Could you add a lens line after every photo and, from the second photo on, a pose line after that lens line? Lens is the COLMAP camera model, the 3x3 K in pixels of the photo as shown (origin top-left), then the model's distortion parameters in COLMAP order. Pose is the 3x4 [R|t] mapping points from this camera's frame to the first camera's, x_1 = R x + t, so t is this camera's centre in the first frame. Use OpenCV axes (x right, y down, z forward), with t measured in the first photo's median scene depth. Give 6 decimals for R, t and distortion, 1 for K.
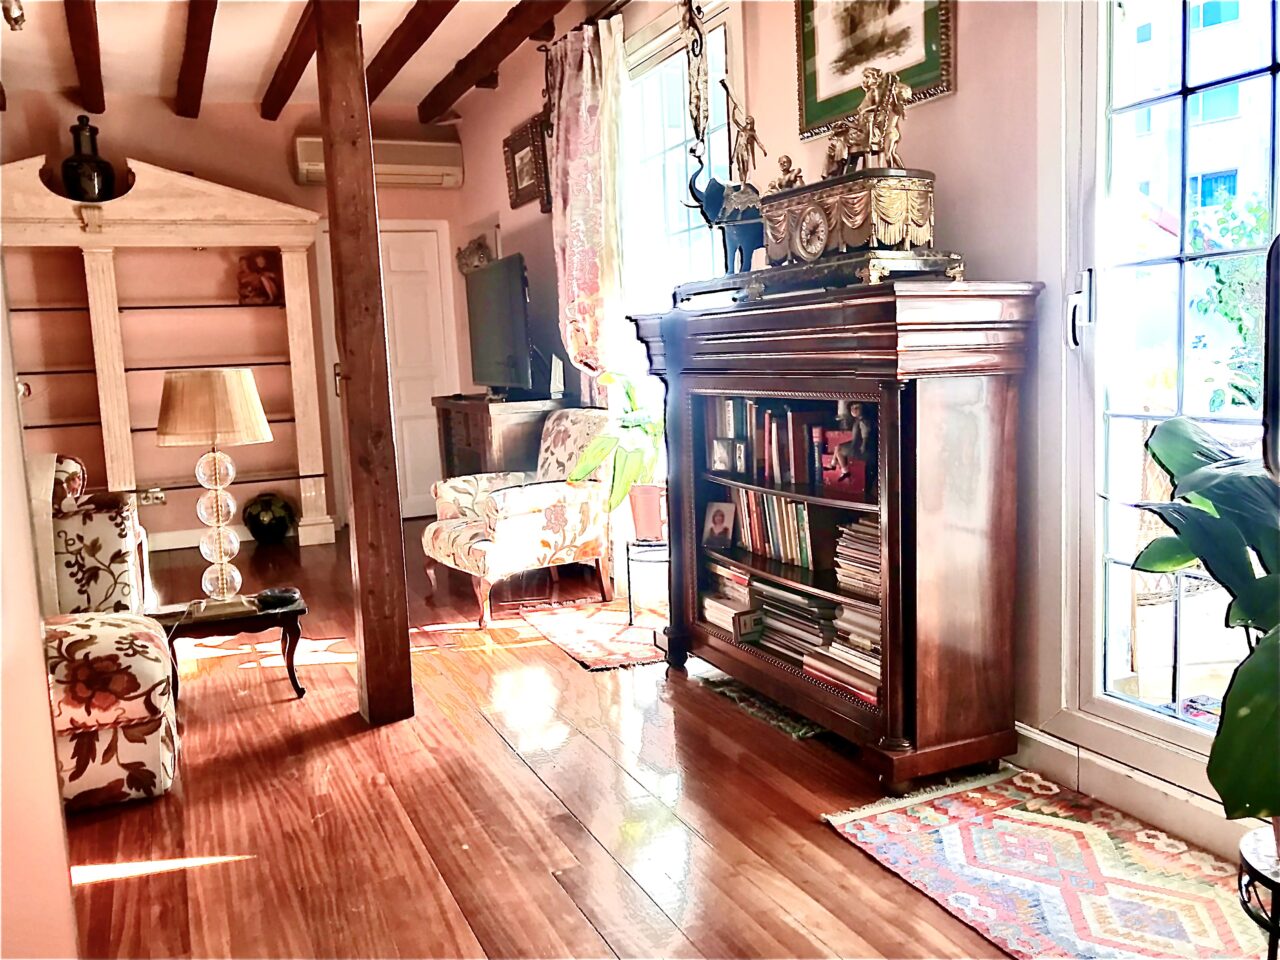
lens RADIAL K [[1068.8, 0, 638.3], [0, 1068.8, 478.4], [0, 0, 1]] dist [0.041707, -0.055045]
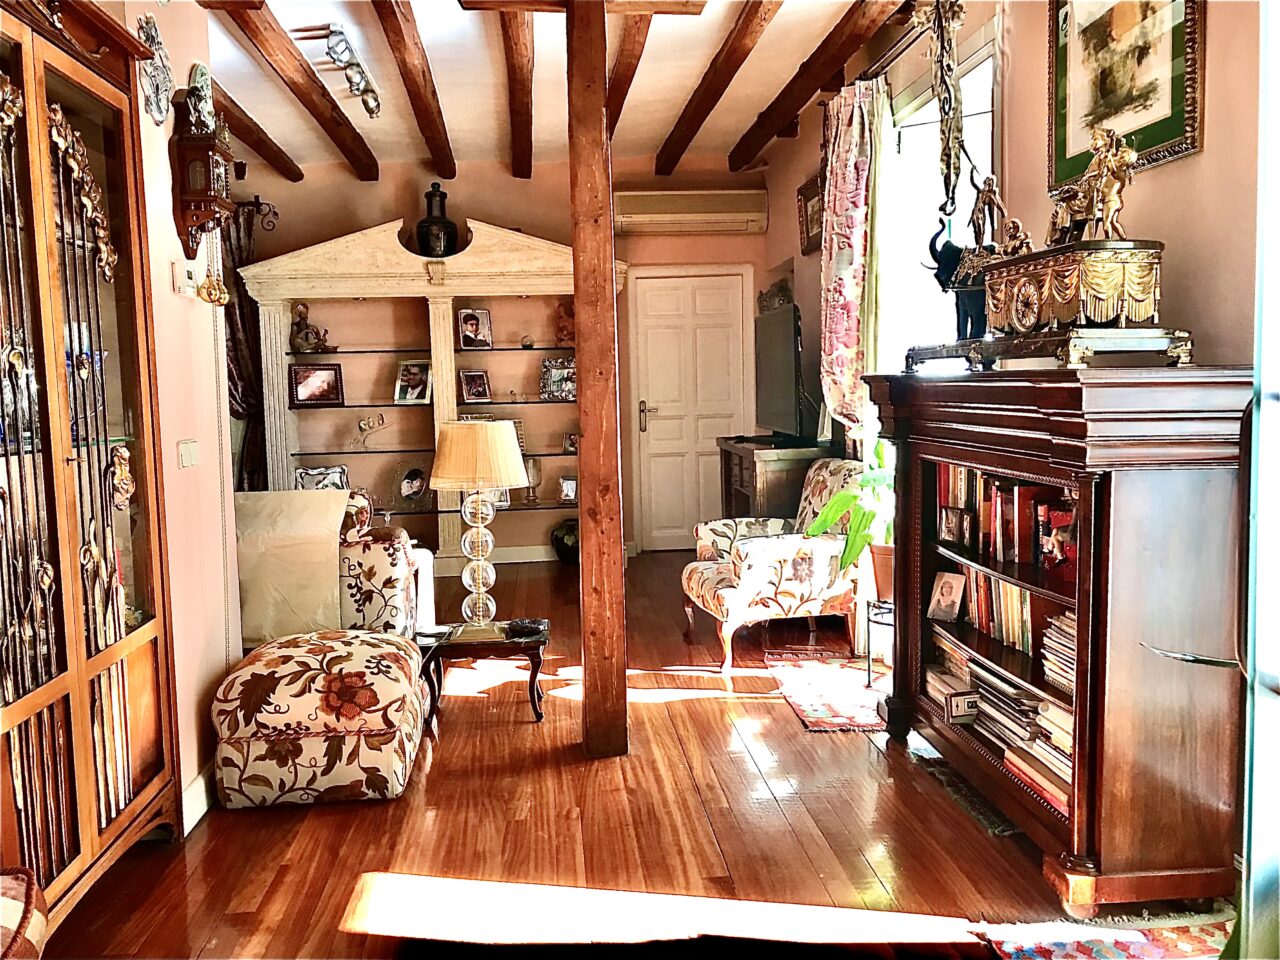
lens RADIAL K [[1068.8, 0, 644.4], [0, 1068.8, 474.4], [0, 0, 1]] dist [0.041707, -0.055045]
pose [[0.943826, 0.048501, -0.326864, 0.139936], [-0.054719, 0.998453, -0.009849, -0.045026], [0.325881, 0.027182, 0.945020, -0.001324]]
